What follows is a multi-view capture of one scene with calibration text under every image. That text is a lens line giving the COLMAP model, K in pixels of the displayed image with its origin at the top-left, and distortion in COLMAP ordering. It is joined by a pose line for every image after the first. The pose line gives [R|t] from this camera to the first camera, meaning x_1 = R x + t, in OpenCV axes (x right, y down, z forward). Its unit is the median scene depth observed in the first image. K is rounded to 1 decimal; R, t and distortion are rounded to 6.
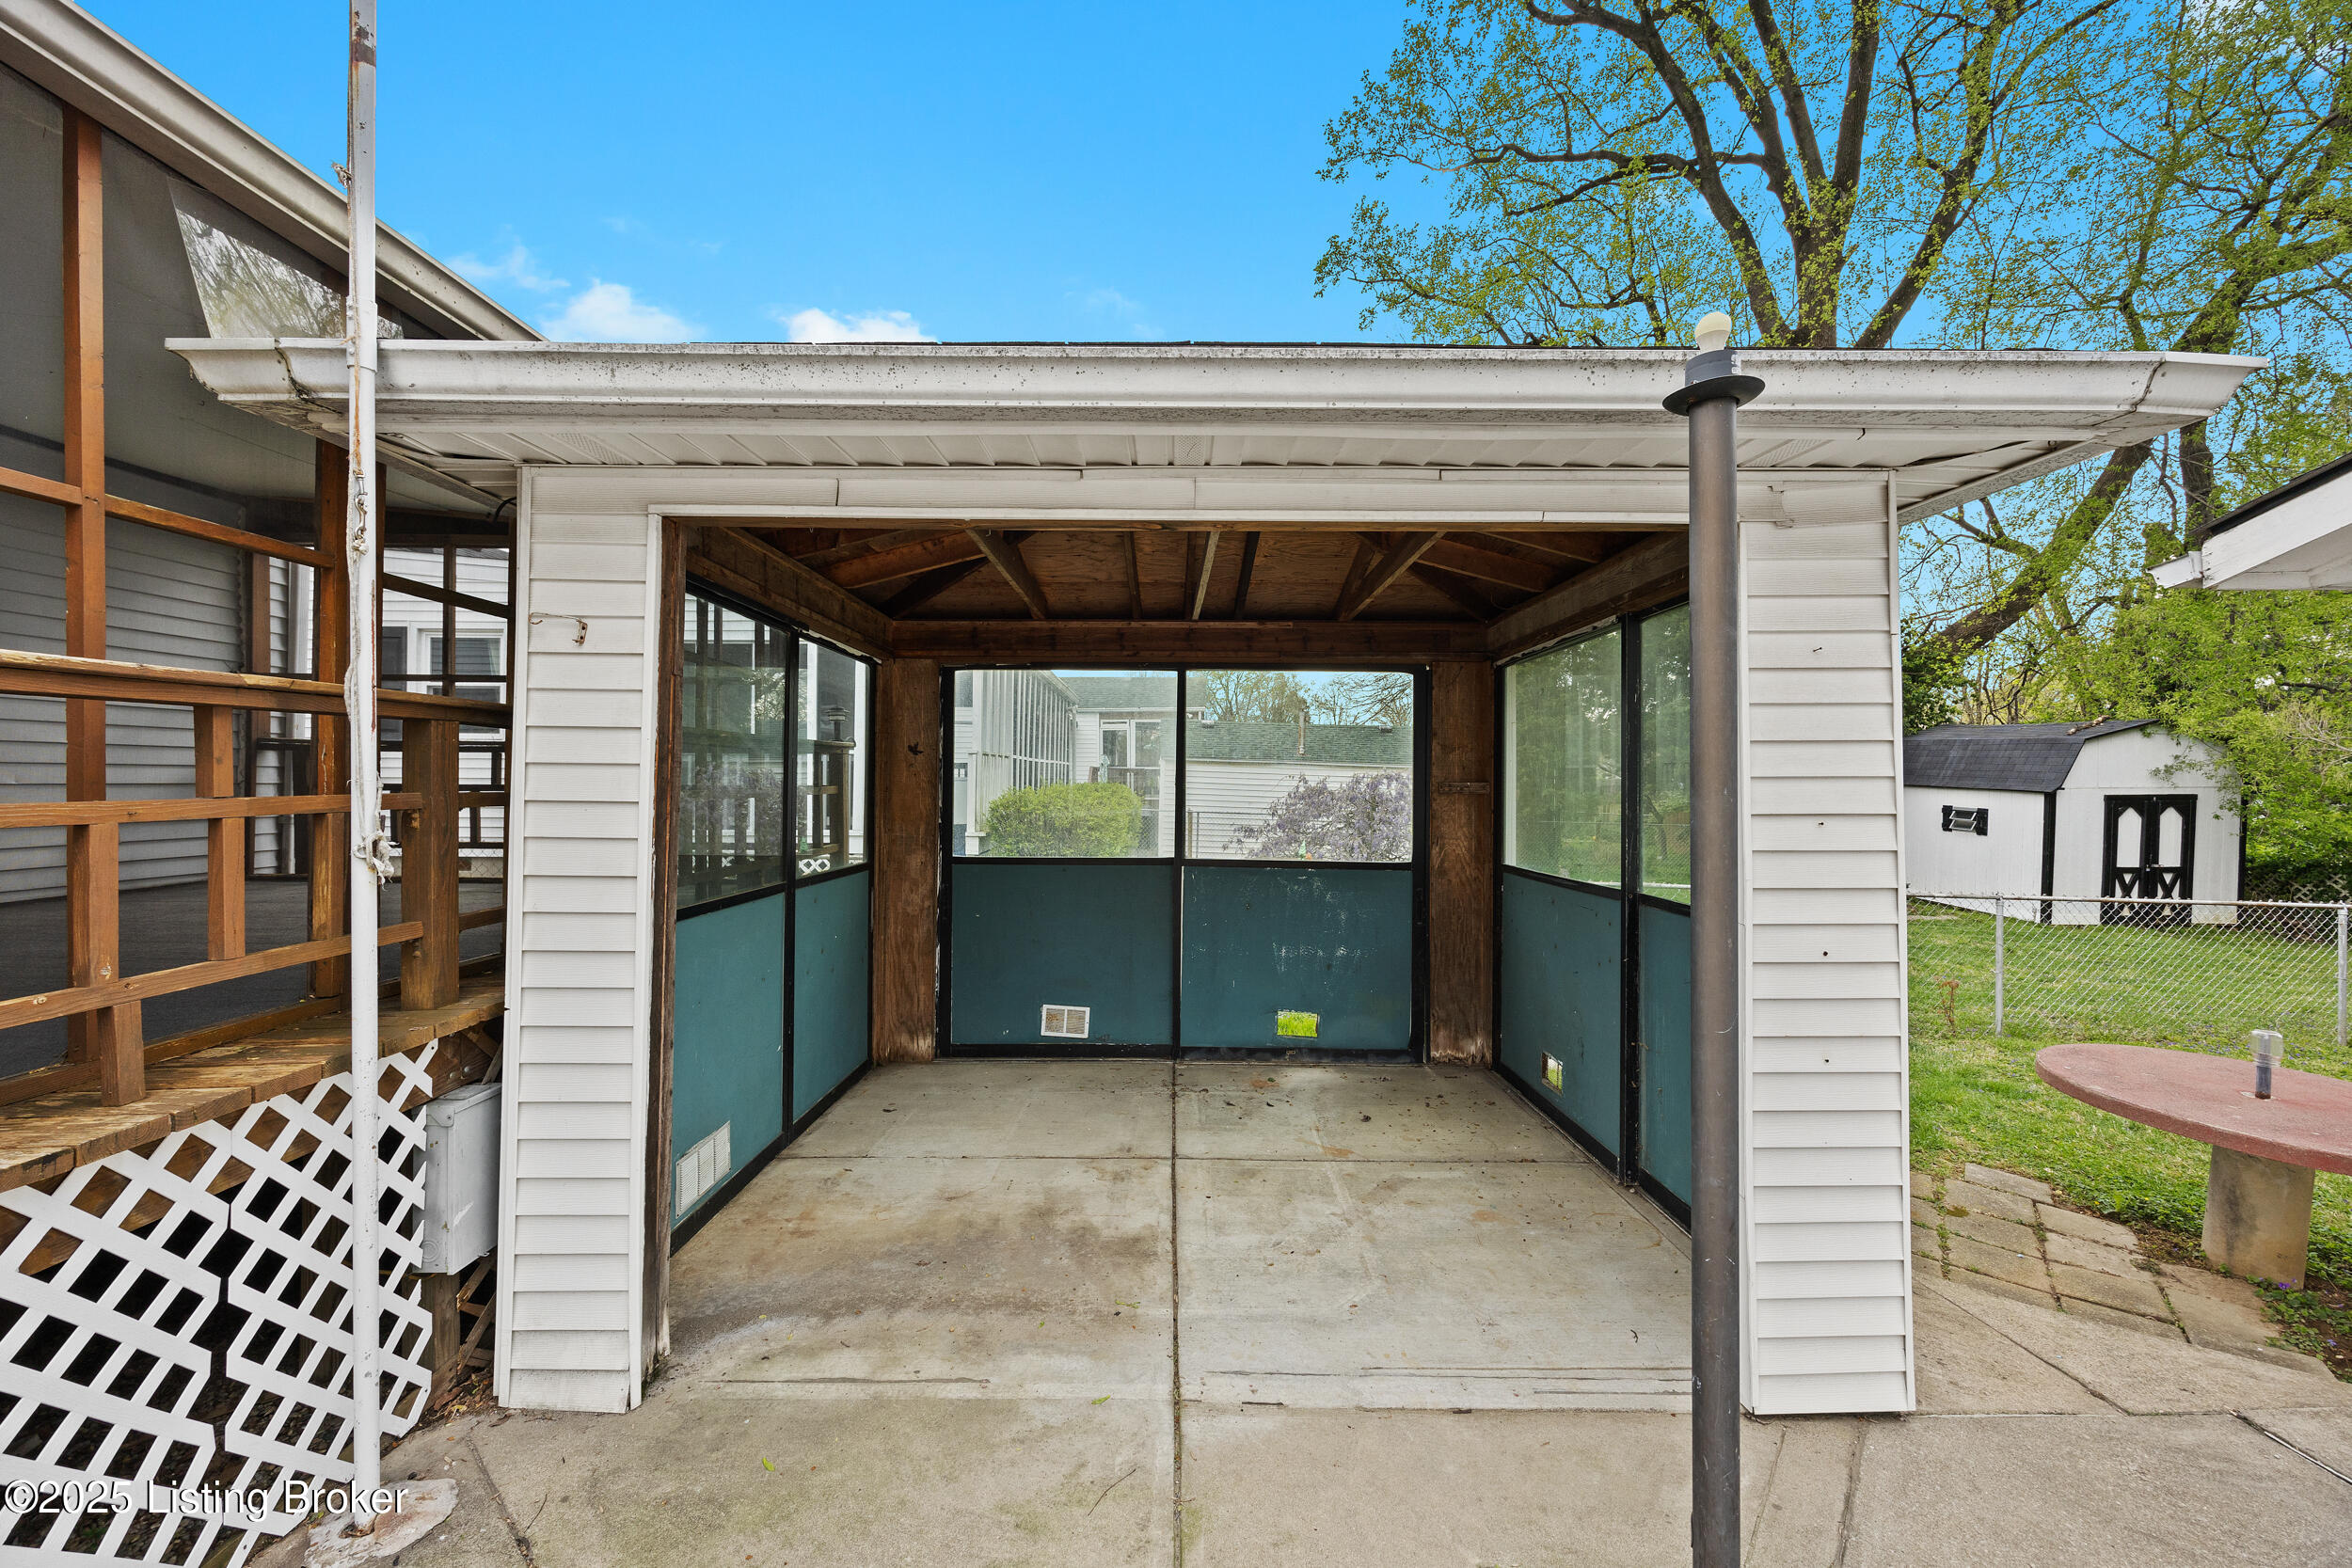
lens RADIAL K [[905.1, 0, 1176.9], [0, 905.1, 779.0], [0, 0, 1]] dist [-0.003943, -0.000435]
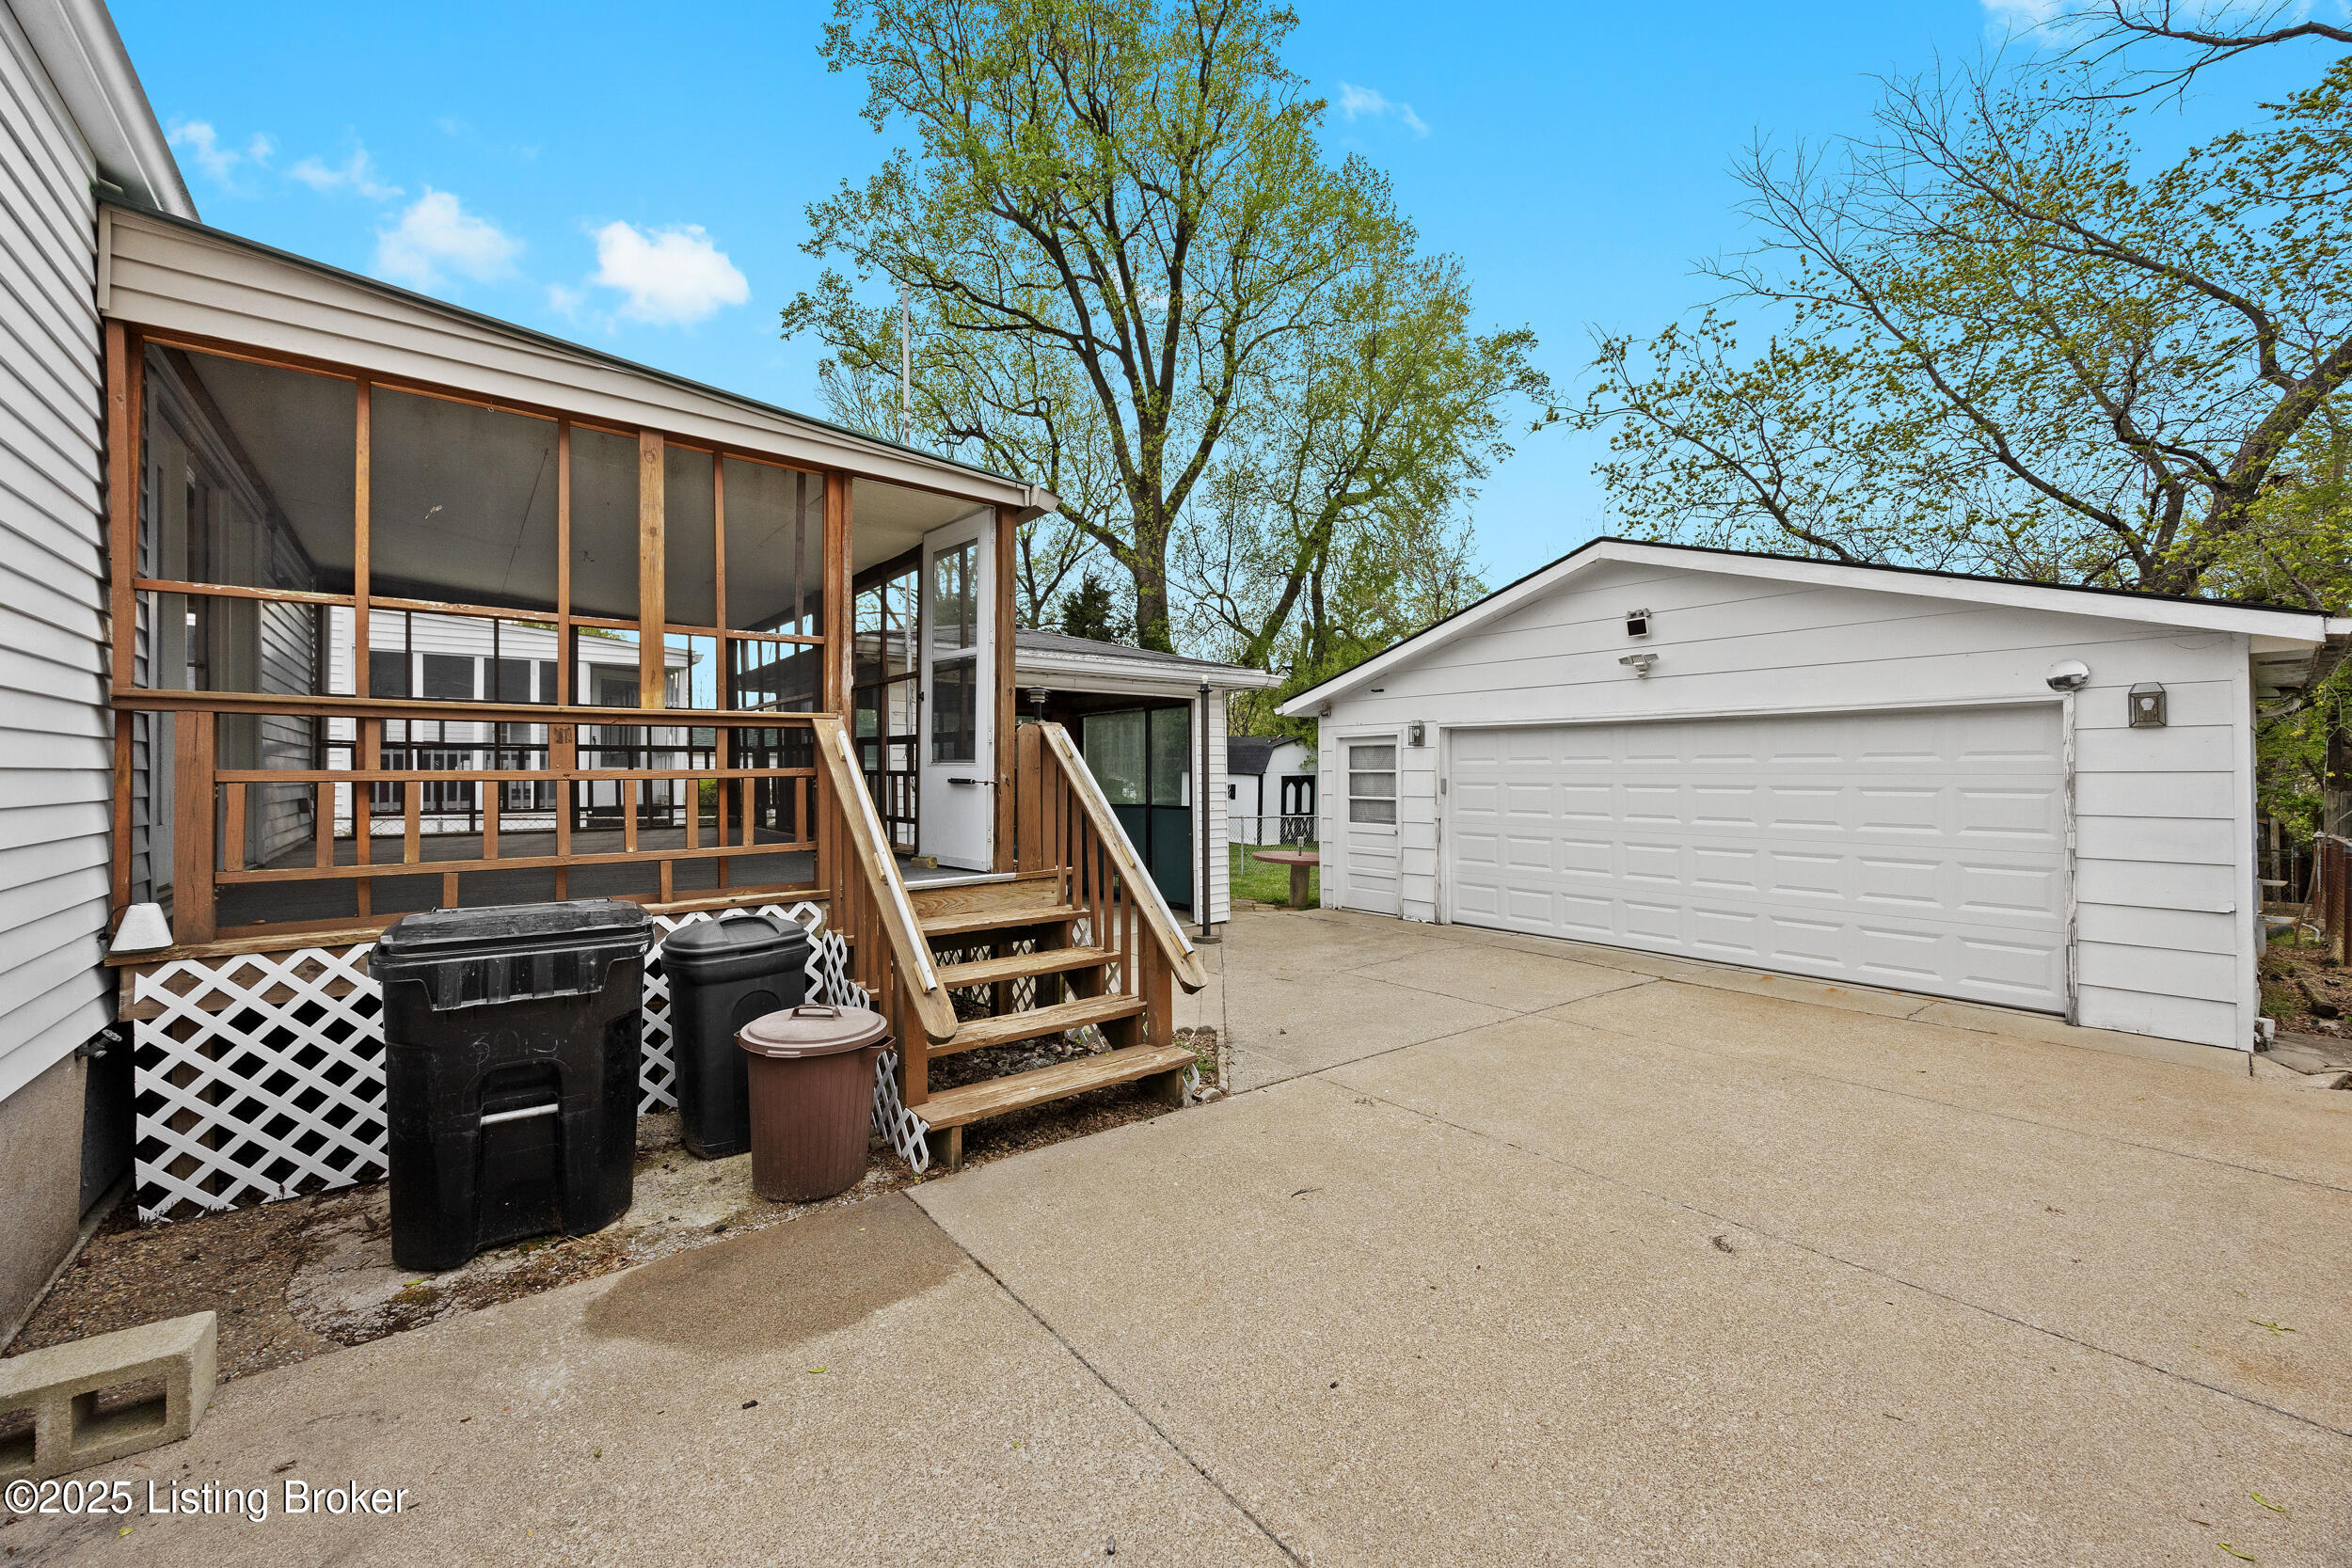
lens RADIAL K [[905.1, 0, 1172.5], [0, 905.1, 775.9], [0, 0, 1]] dist [-0.003943, -0.000435]
pose [[0.783413, -0.007758, 0.621453, -0.236784], [0.004941, 0.999968, 0.006254, 0.002641], [-0.621482, -0.001829, 0.783427, -0.247011]]
